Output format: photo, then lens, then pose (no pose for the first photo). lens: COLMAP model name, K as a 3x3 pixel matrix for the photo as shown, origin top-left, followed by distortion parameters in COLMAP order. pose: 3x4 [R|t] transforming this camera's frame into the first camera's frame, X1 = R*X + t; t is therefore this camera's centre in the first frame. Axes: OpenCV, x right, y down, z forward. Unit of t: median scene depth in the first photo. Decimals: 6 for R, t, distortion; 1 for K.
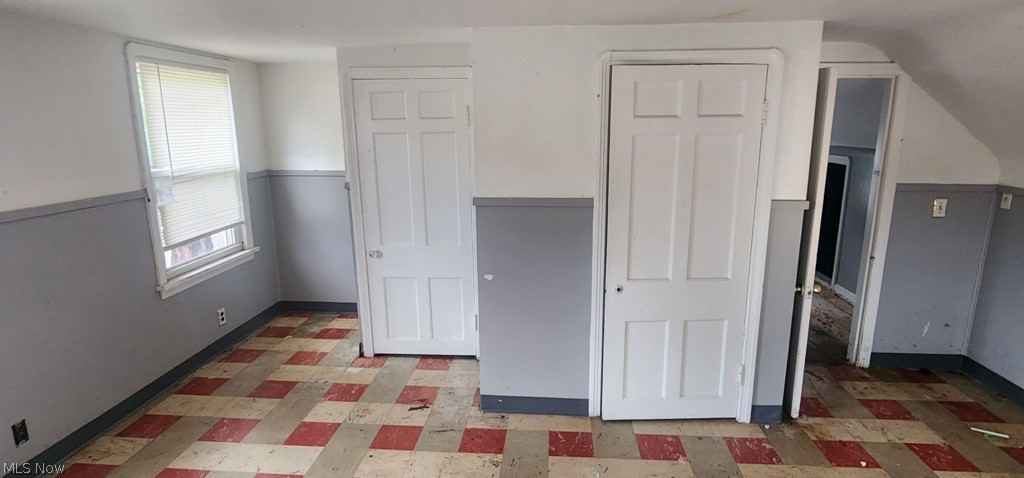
lens RADIAL K [[543.8, 0, 516.4], [0, 543.8, 243.8], [0, 0, 1]] dist [-0.000313, 0.001315]
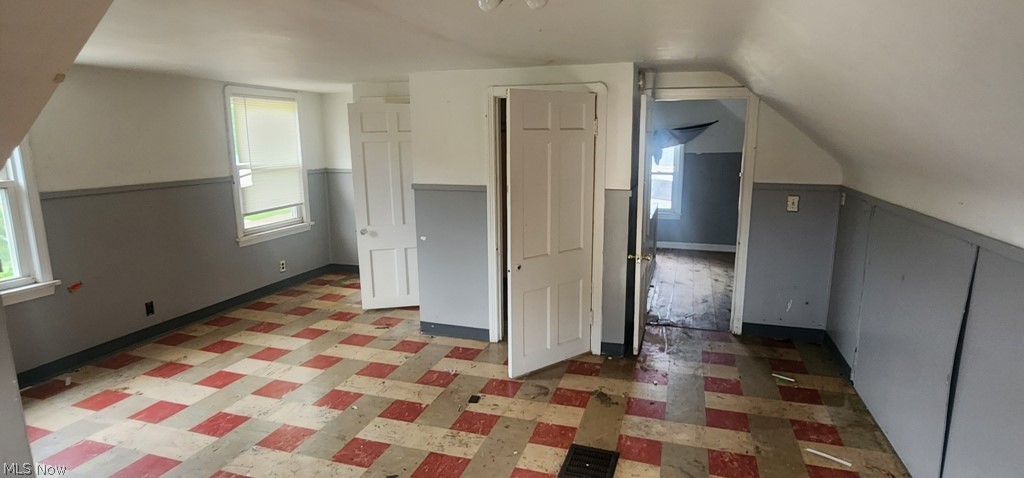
lens RADIAL K [[543.8, 0, 516.4], [0, 543.8, 243.8], [0, 0, 1]] dist [-0.000313, 0.001315]
pose [[0.972146, 0.045444, -0.229929, 0.480469], [-0.050925, 0.998541, -0.017955, 0.080523], [0.228778, 0.029164, 0.973042, -0.338253]]
